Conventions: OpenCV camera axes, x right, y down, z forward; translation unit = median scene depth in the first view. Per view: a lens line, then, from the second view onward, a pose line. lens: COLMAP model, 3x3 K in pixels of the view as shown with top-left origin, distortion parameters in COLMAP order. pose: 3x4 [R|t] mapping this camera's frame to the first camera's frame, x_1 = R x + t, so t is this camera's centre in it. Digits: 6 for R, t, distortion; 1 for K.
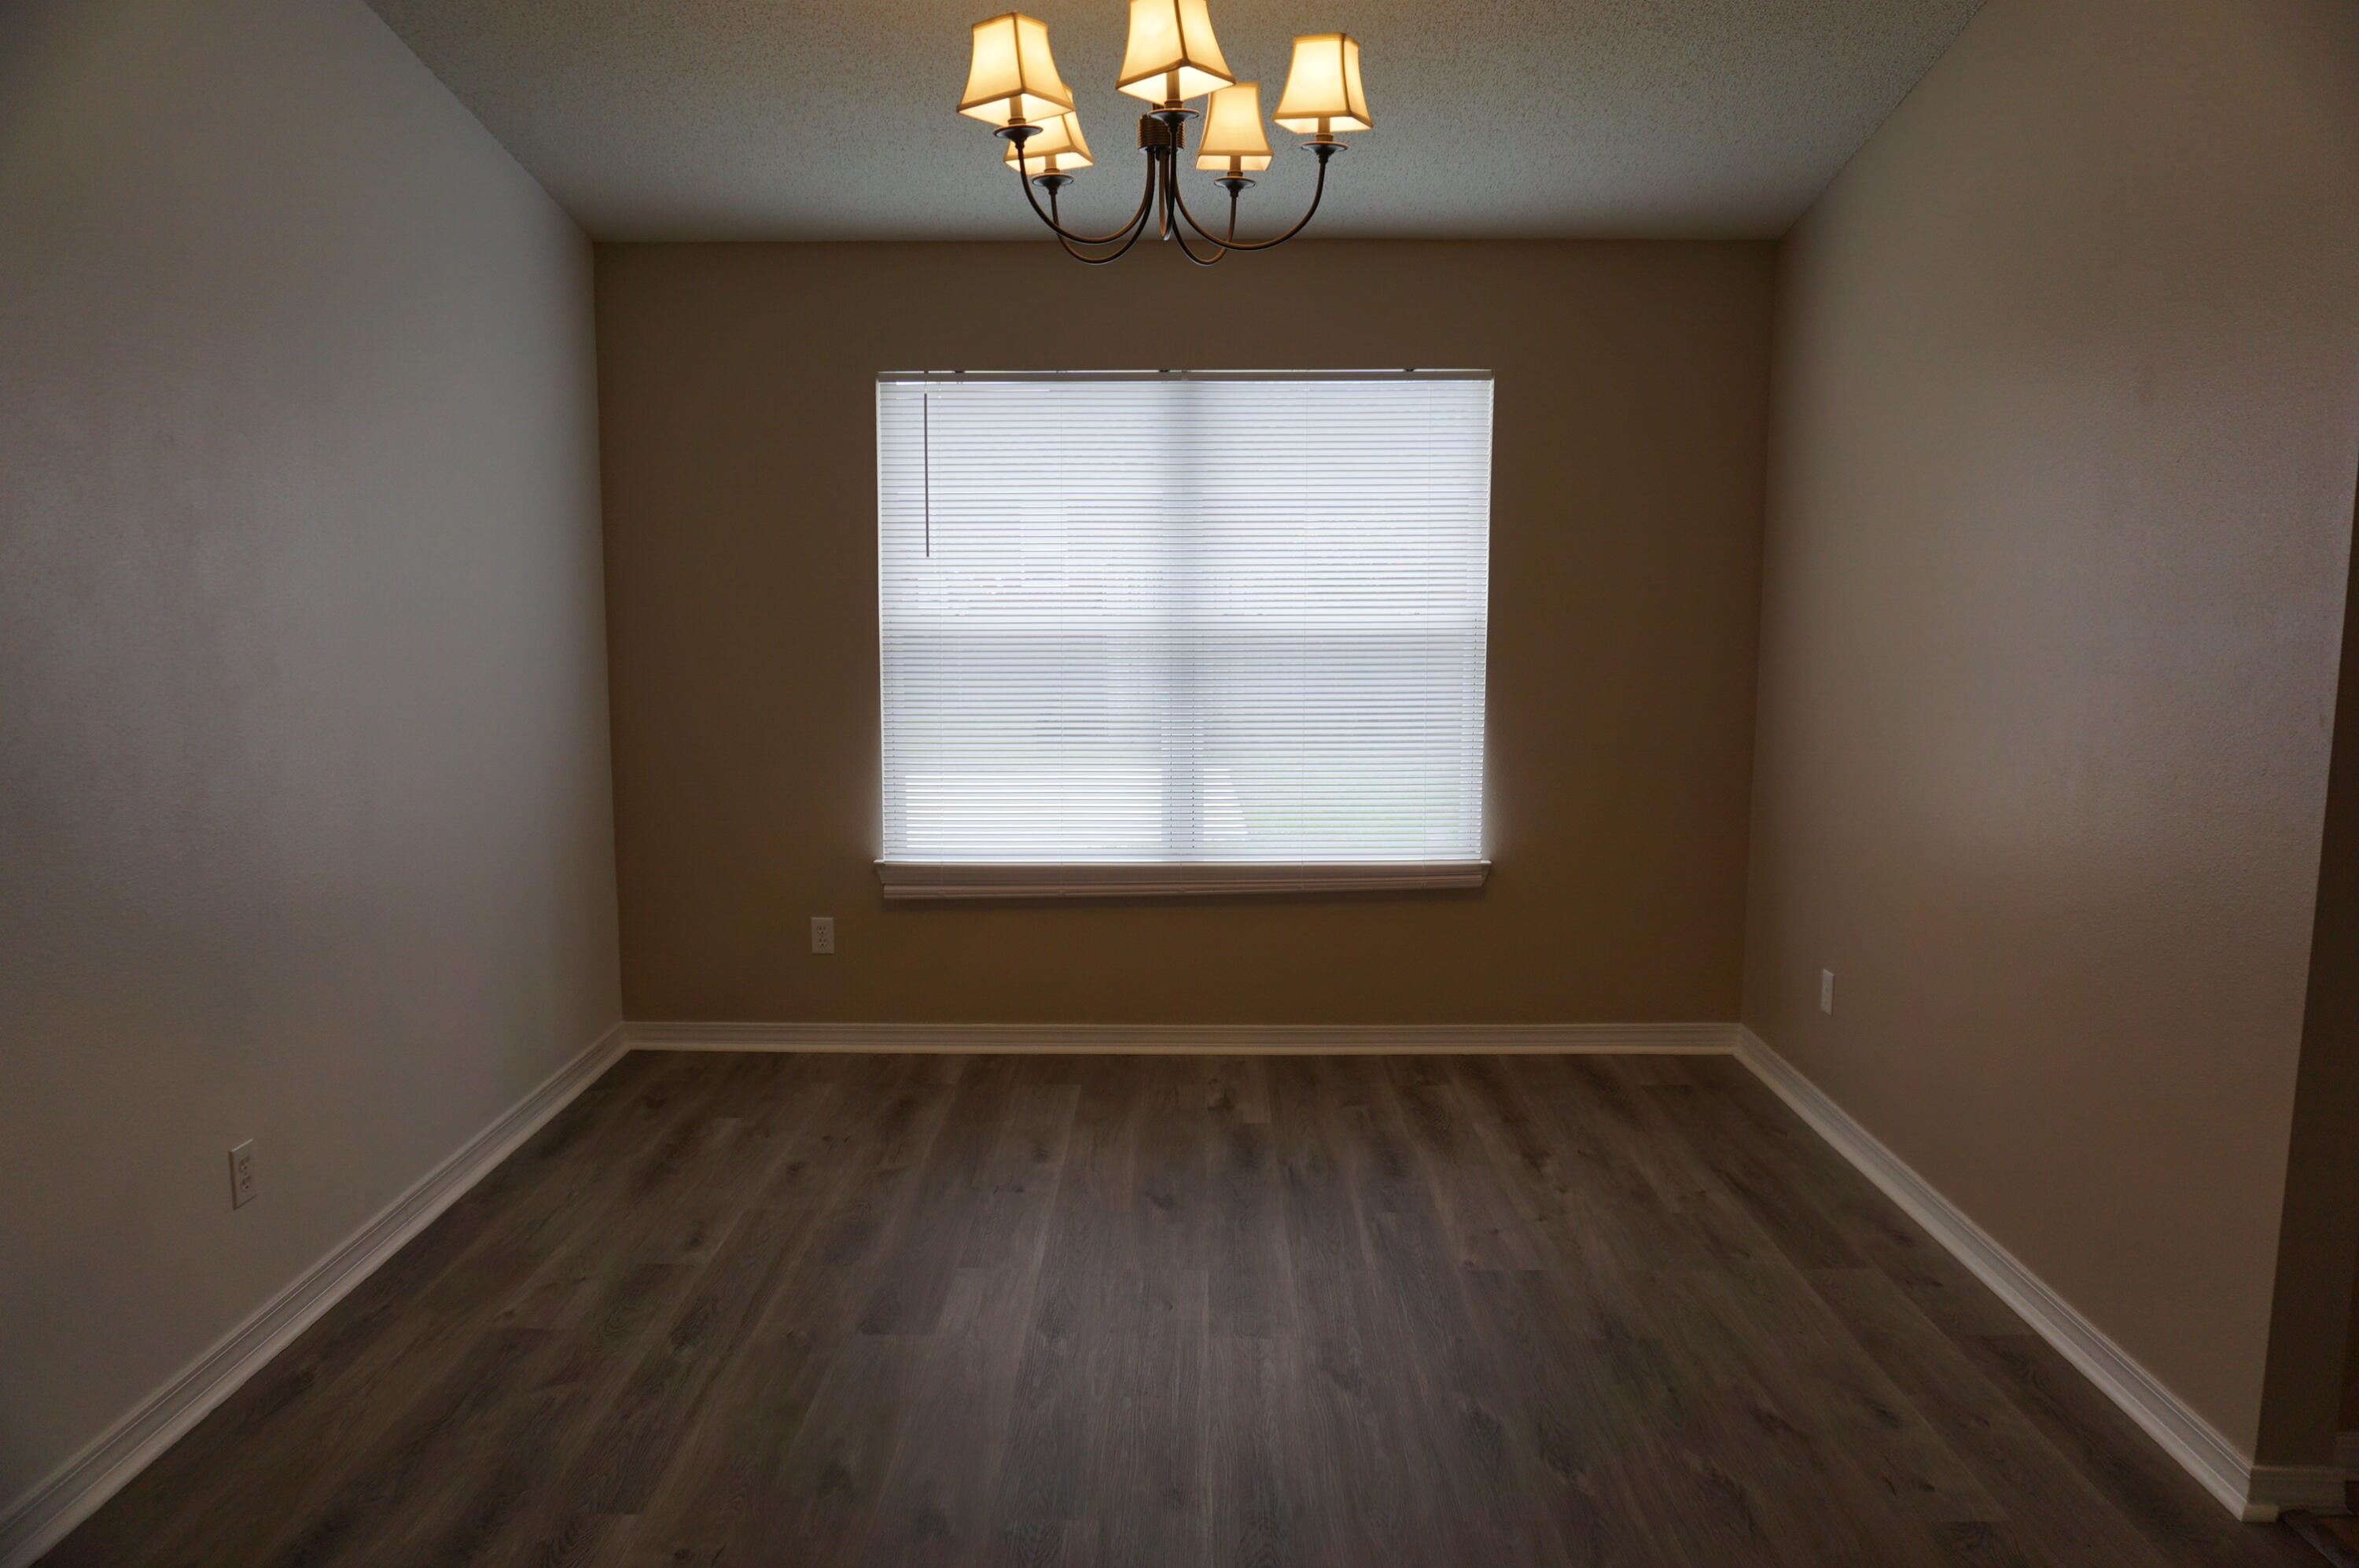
lens RADIAL K [[1580.8, 0, 1166.0], [0, 1580.8, 799.7], [0, 0, 1]] dist [-0.049940, 0.035217]
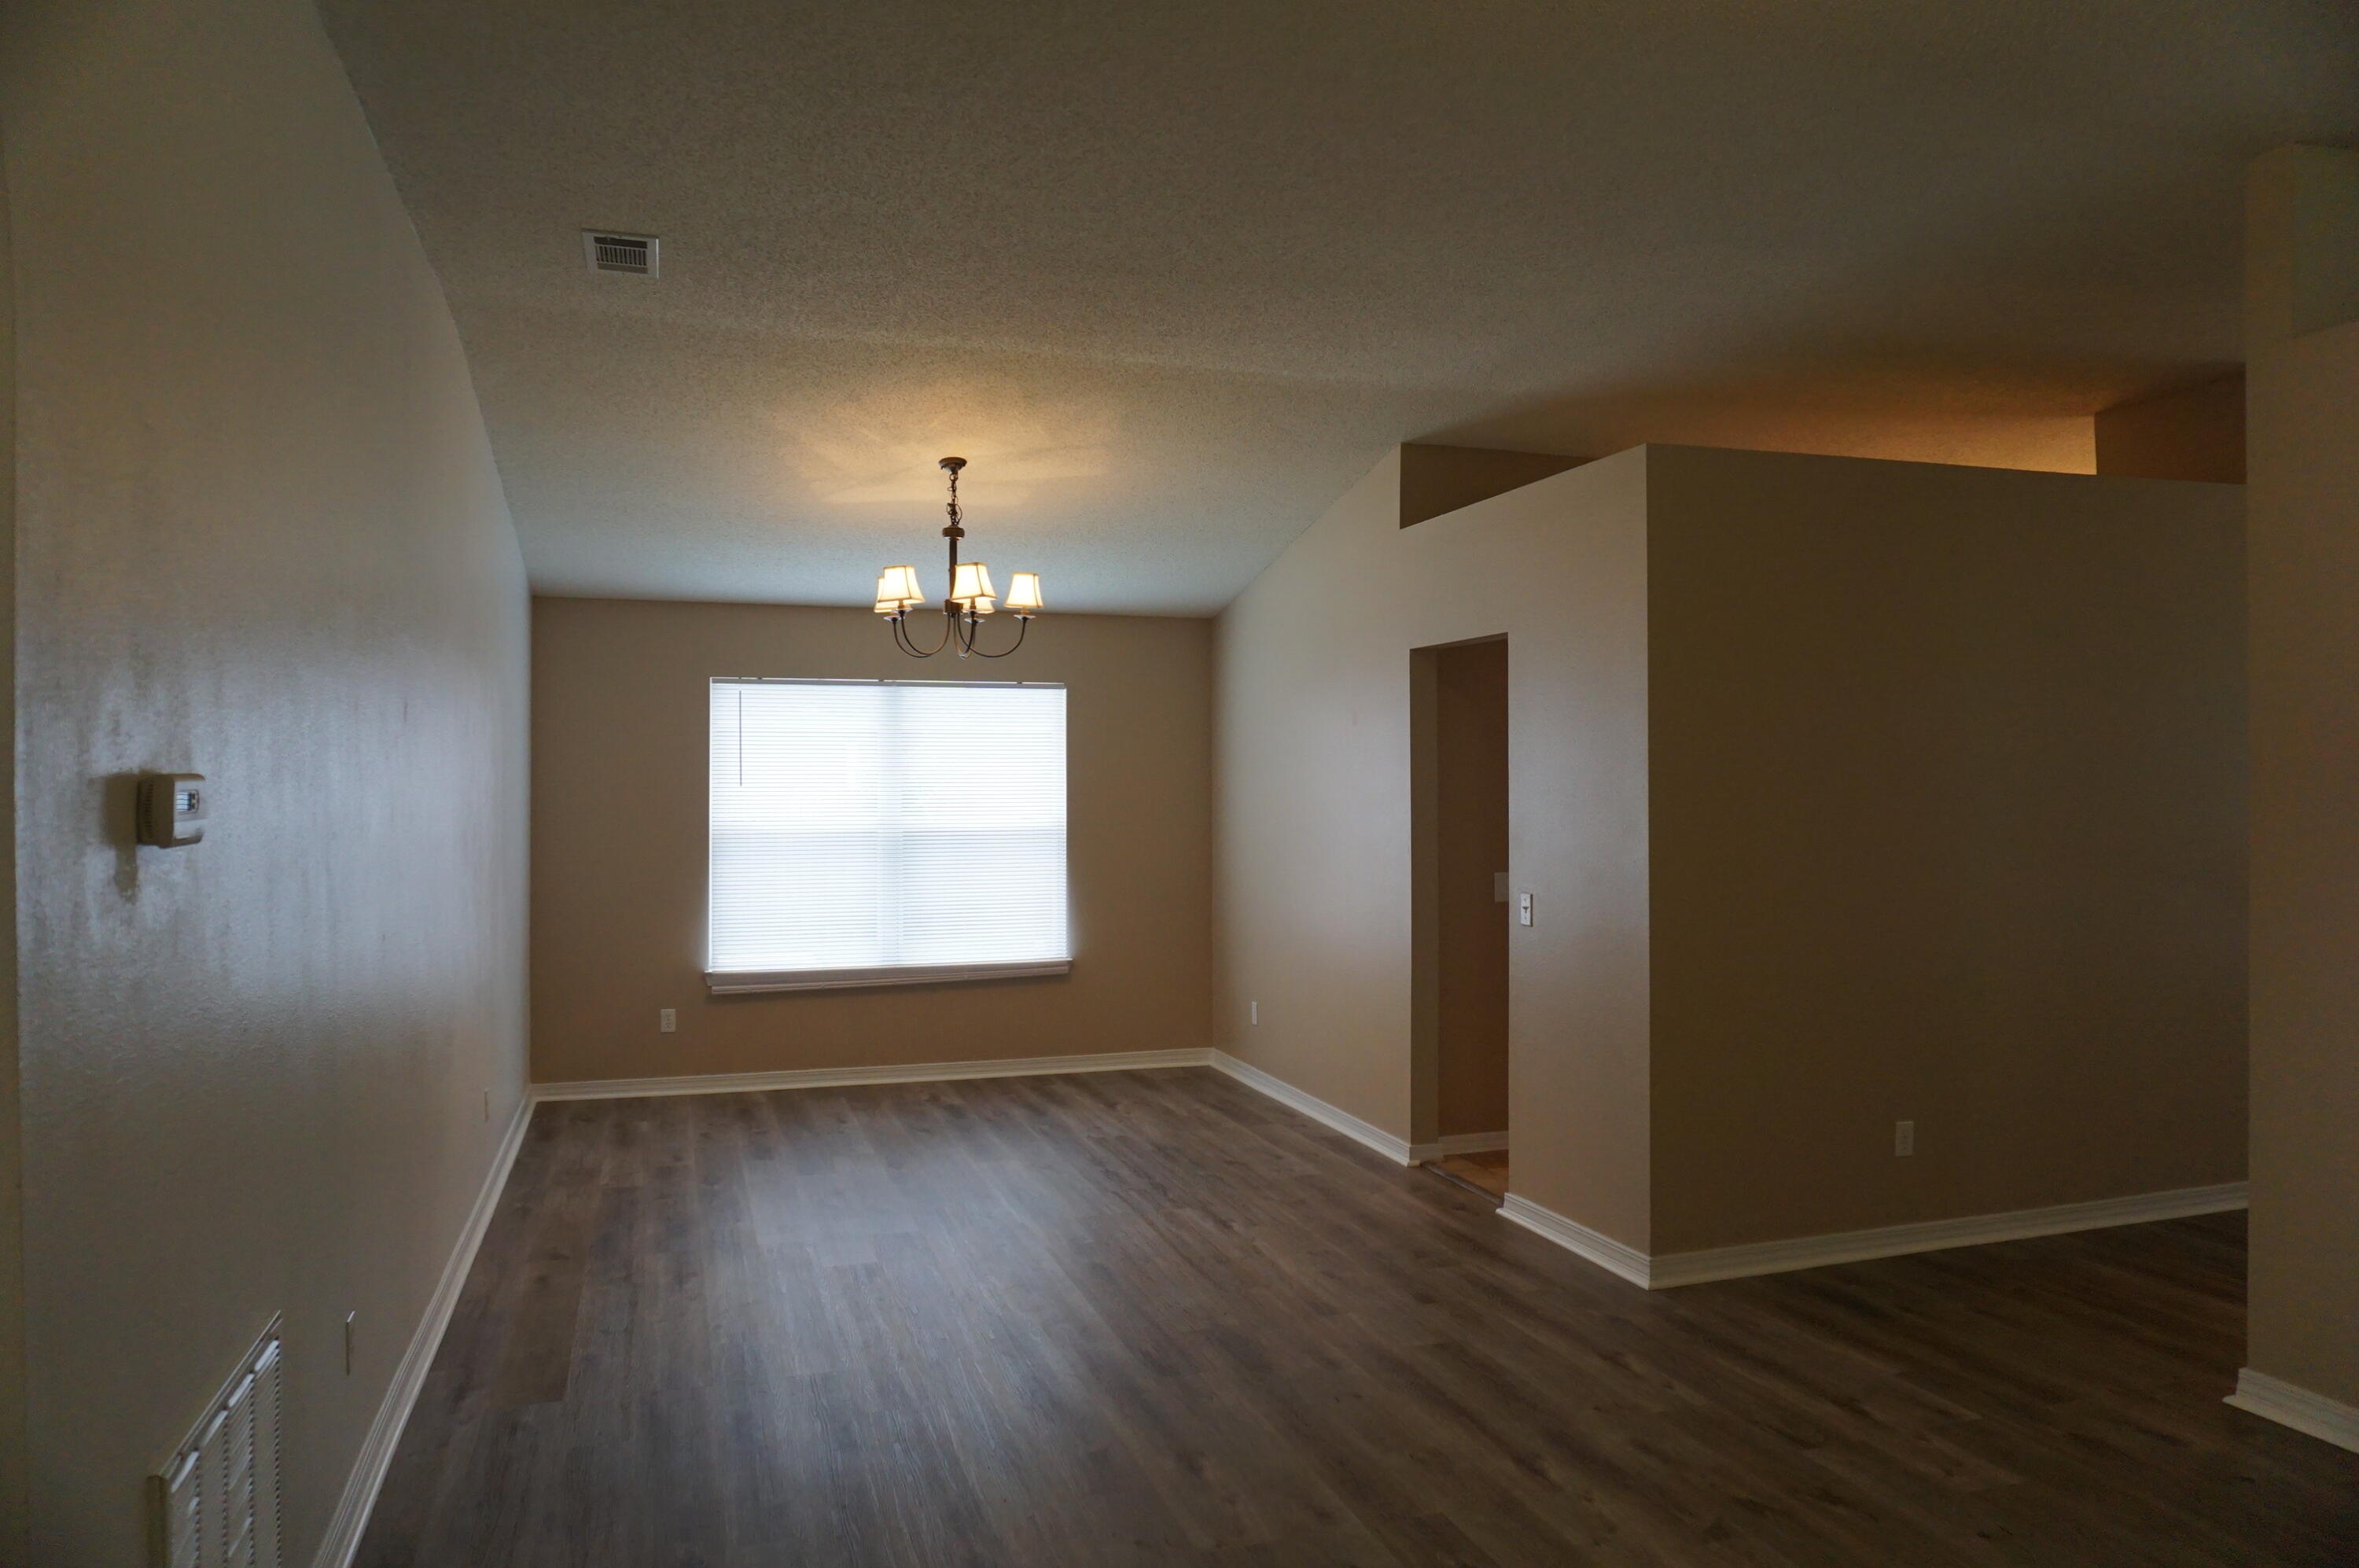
lens RADIAL K [[1580.8, 0, 1174.2], [0, 1580.8, 780.7], [0, 0, 1]] dist [-0.049940, 0.035217]
pose [[0.946514, -0.000832, 0.322661, -0.288080], [0.048730, 0.988895, -0.140399, 0.109578], [-0.318961, 0.148613, 0.936044, -0.804597]]
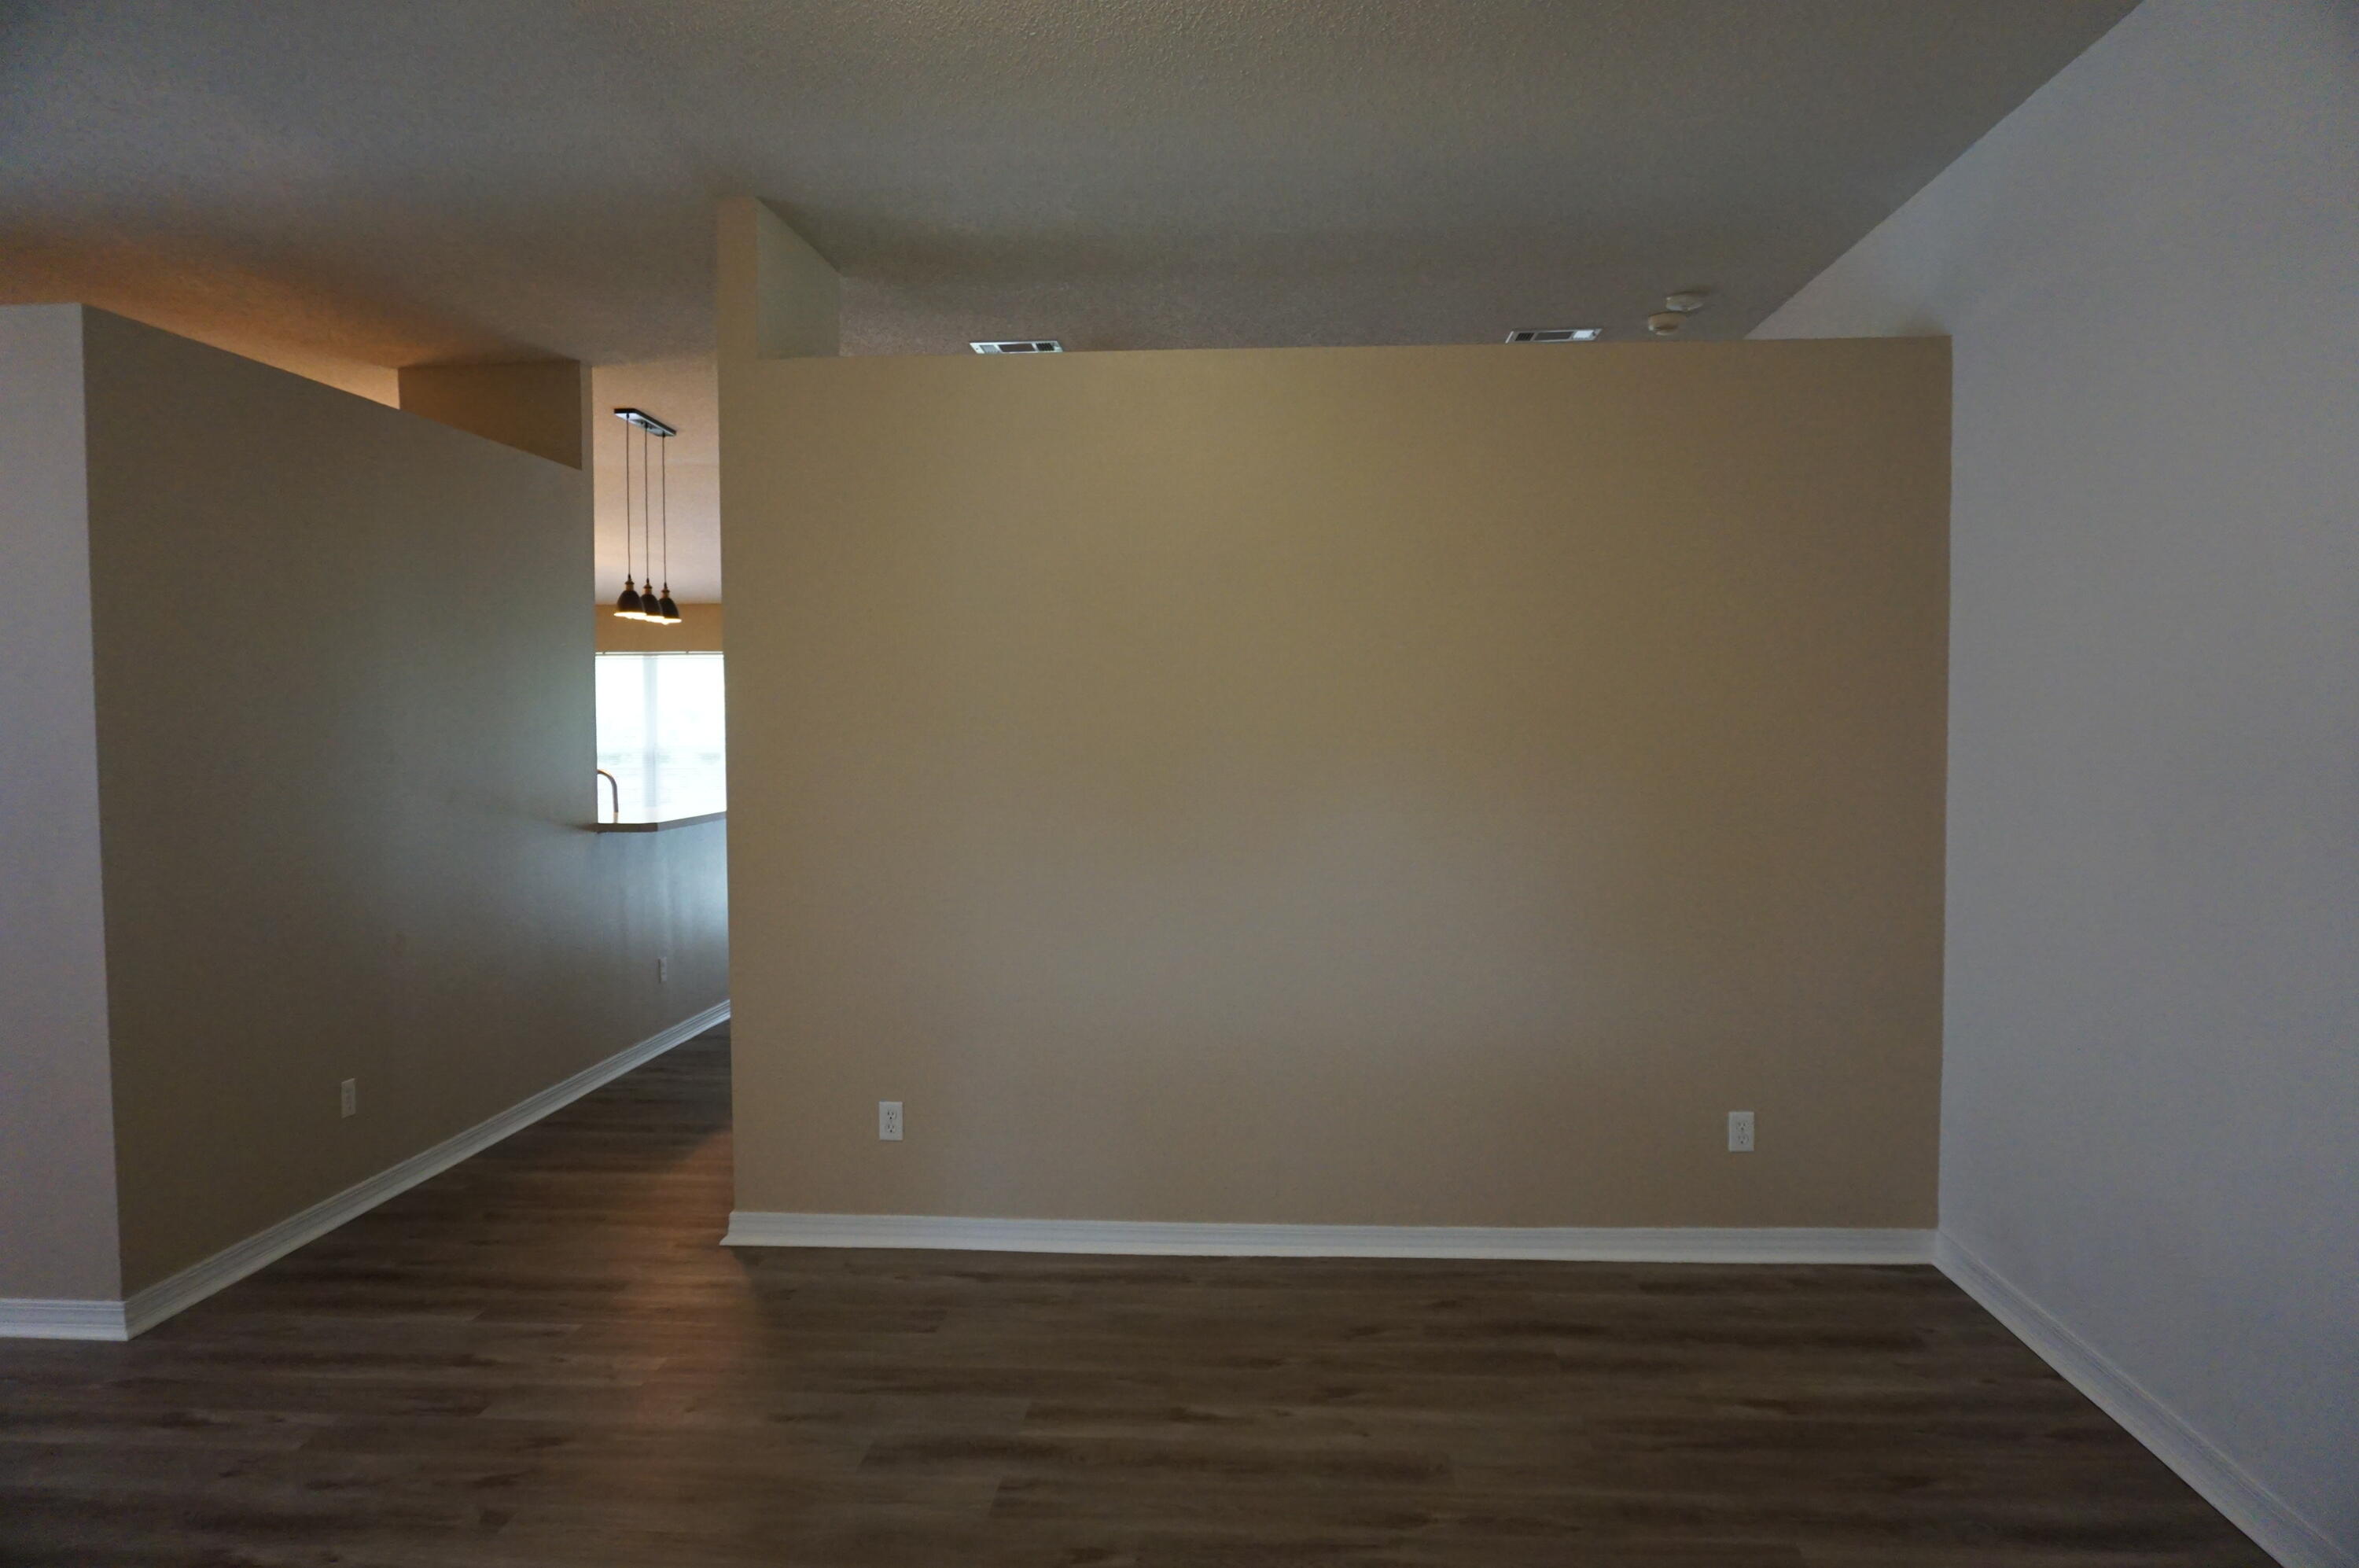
lens RADIAL K [[1580.8, 0, 1180.2], [0, 1580.8, 791.9], [0, 0, 1]] dist [-0.049940, 0.035217]
pose [[0.059664, -0.039911, 0.997420, -0.473215], [0.151668, 0.987962, 0.030460, 0.074824], [-0.986629, 0.149459, 0.064999, -0.525760]]
